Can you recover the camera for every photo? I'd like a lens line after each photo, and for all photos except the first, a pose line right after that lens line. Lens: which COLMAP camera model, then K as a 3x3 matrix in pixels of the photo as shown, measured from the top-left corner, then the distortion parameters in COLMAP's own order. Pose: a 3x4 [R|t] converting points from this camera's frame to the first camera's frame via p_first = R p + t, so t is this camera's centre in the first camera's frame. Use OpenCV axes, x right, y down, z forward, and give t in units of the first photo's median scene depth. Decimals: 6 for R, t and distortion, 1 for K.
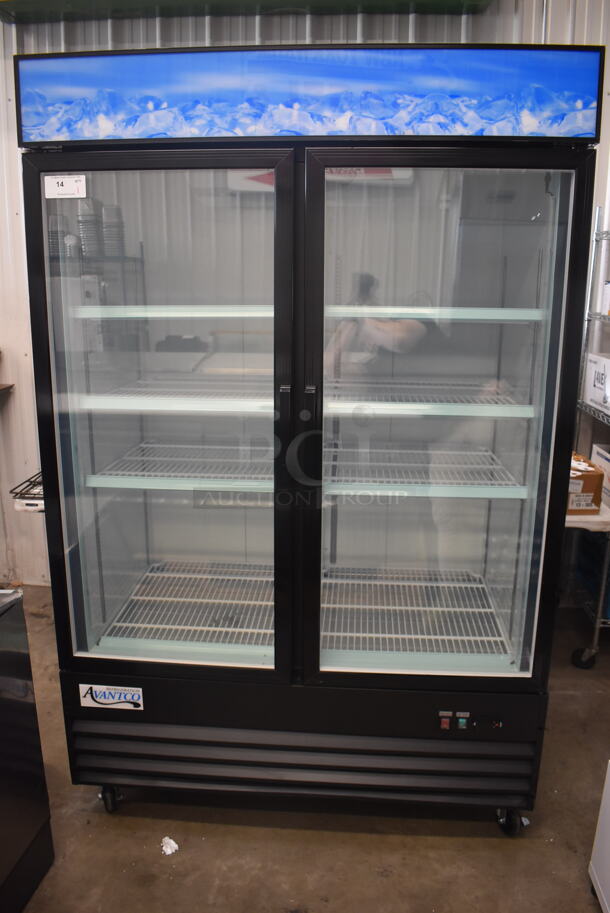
lens RADIAL K [[707.3, 0, 305.0], [0, 707.3, 456.5], [0, 0, 1]] dist [-0.092989, 0.005948]
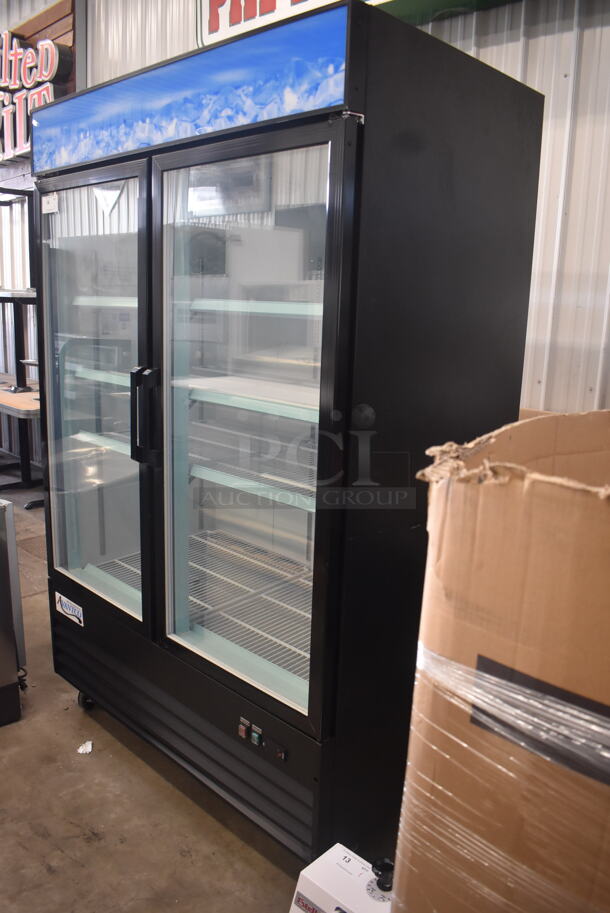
lens RADIAL K [[707.3, 0, 305.0], [0, 707.3, 456.5], [0, 0, 1]] dist [-0.092989, 0.005948]
pose [[0.776214, 0.157328, -0.610524, 0.950504], [-0.176326, 0.983894, 0.029364, -0.041613], [0.605311, 0.084859, 0.791453, 0.300775]]
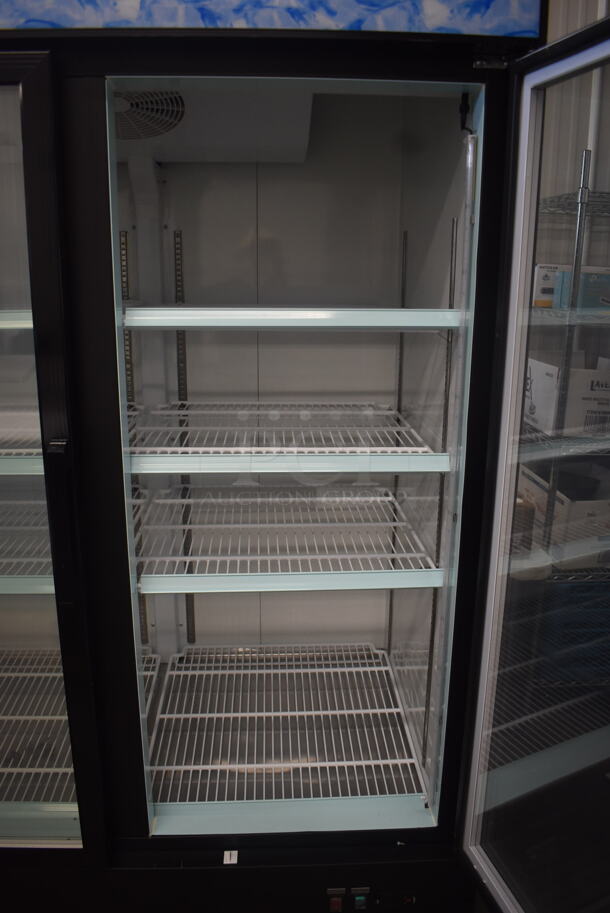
lens RADIAL K [[721.7, 0, 305.0], [0, 721.7, 456.5], [0, 0, 1]] dist [-0.089252, 0.001788]
pose [[0.991742, -0.032331, 0.124106, 0.116350], [0.029804, 0.999310, 0.022170, -0.100310], [-0.124737, -0.018288, 0.992021, 0.373801]]
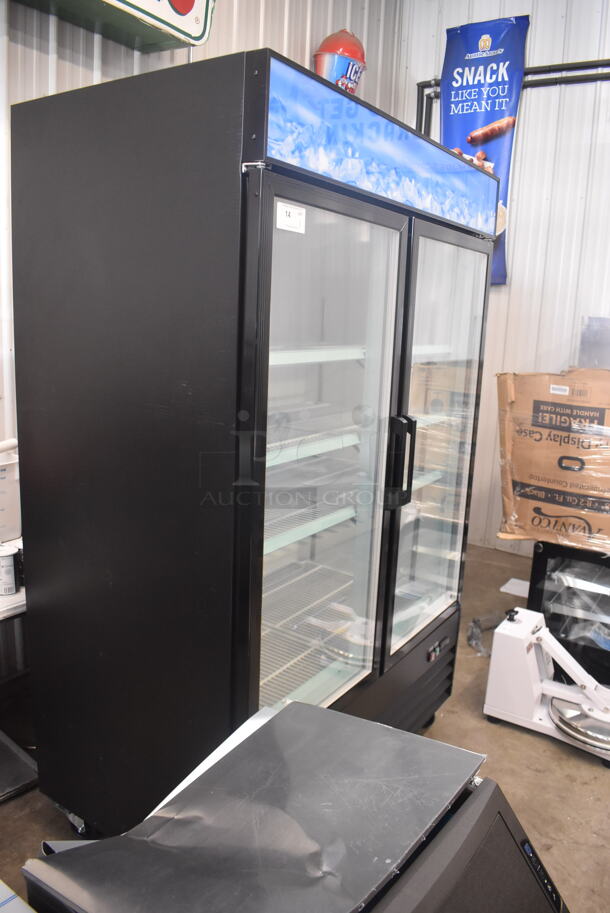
lens RADIAL K [[707.3, 0, 305.0], [0, 707.3, 456.5], [0, 0, 1]] dist [-0.092989, 0.005948]
pose [[0.486747, -0.161961, 0.858397, -1.185975], [0.166006, 0.981905, 0.091132, -0.180032], [-0.857624, 0.098141, 0.504826, 0.590665]]
